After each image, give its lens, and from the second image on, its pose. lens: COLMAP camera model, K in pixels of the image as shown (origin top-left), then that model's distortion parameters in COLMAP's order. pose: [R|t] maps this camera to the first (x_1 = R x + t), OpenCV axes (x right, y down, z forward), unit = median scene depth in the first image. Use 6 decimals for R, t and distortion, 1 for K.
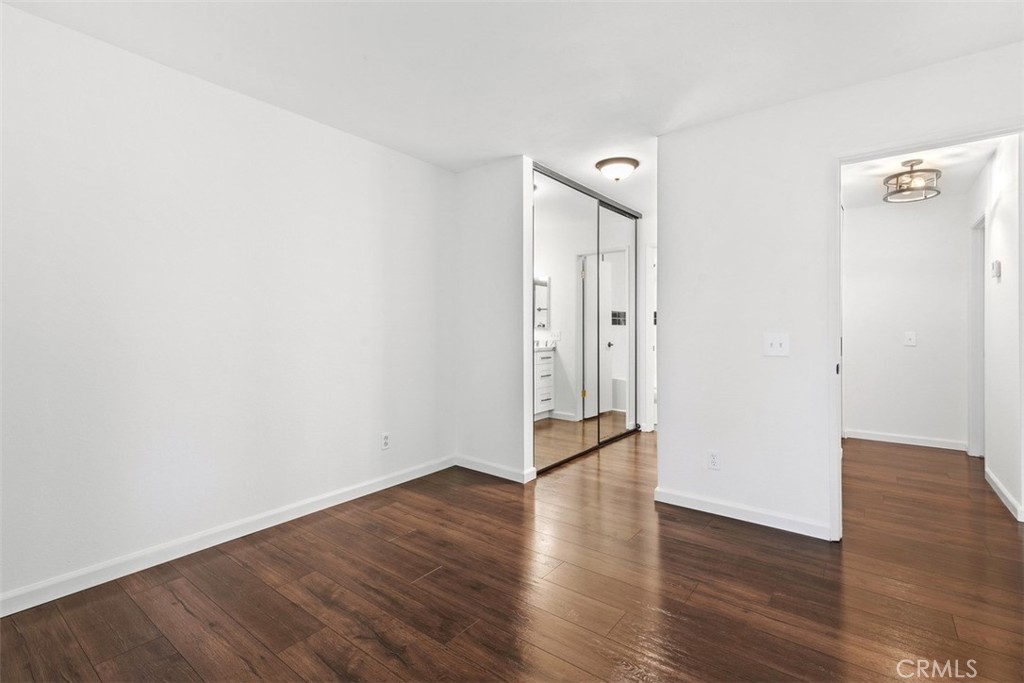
lens RADIAL K [[463.0, 0, 521.2], [0, 463.0, 327.1], [0, 0, 1]] dist [0.015446, -0.003379]
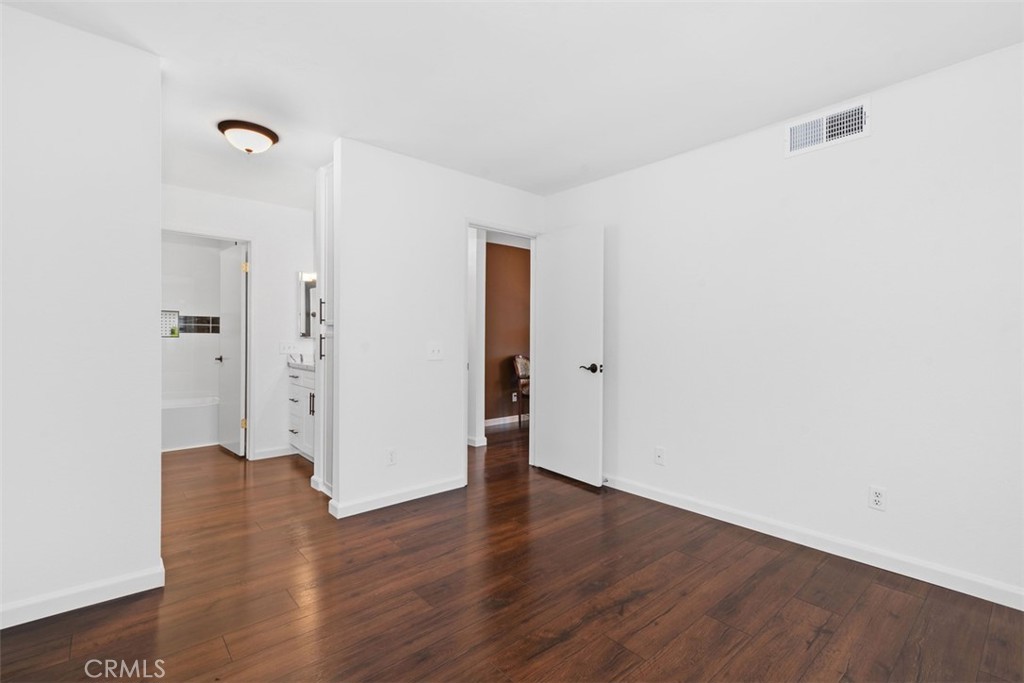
lens RADIAL K [[463.0, 0, 514.5], [0, 463.0, 341.4], [0, 0, 1]] dist [0.015446, -0.003379]
pose [[0.203356, -0.000576, 0.979105, -0.692510], [-0.001664, 0.999998, 0.000934, 0.011122], [-0.979103, -0.001819, 0.203355, 0.556861]]
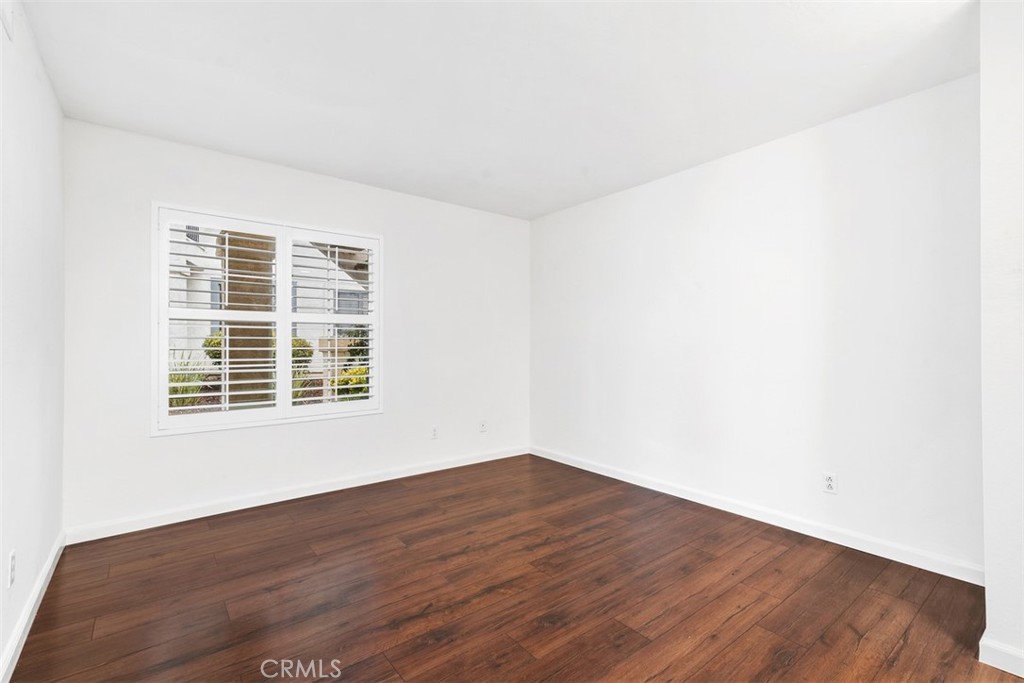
lens RADIAL K [[463.0, 0, 518.3], [0, 463.0, 336.6], [0, 0, 1]] dist [0.015446, -0.003379]
pose [[-0.241594, -0.014197, -0.970274, 0.821536], [-0.003541, 0.999899, -0.013749, 0.006947], [0.970371, 0.000115, -0.241620, 0.877341]]
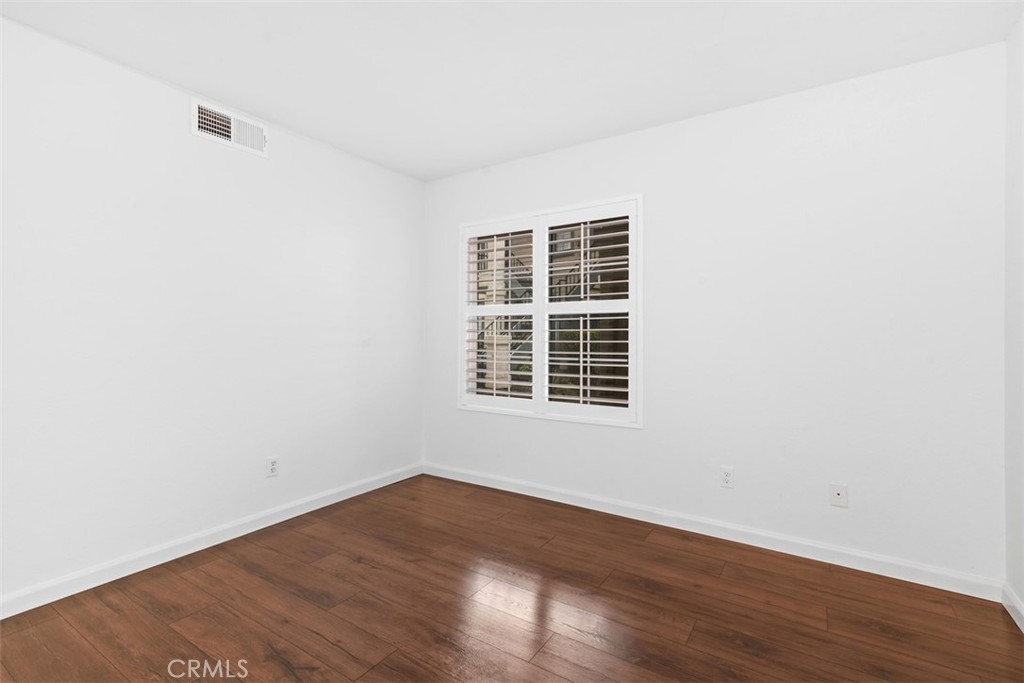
lens RADIAL K [[463.0, 0, 518.4], [0, 463.0, 333.8], [0, 0, 1]] dist [0.015446, -0.003379]
pose [[-0.997189, 0.000036, -0.074931, -0.144262], [0.000076, 1.000000, -0.000523, 0.004032], [0.074931, -0.000527, -0.997189, 1.187255]]
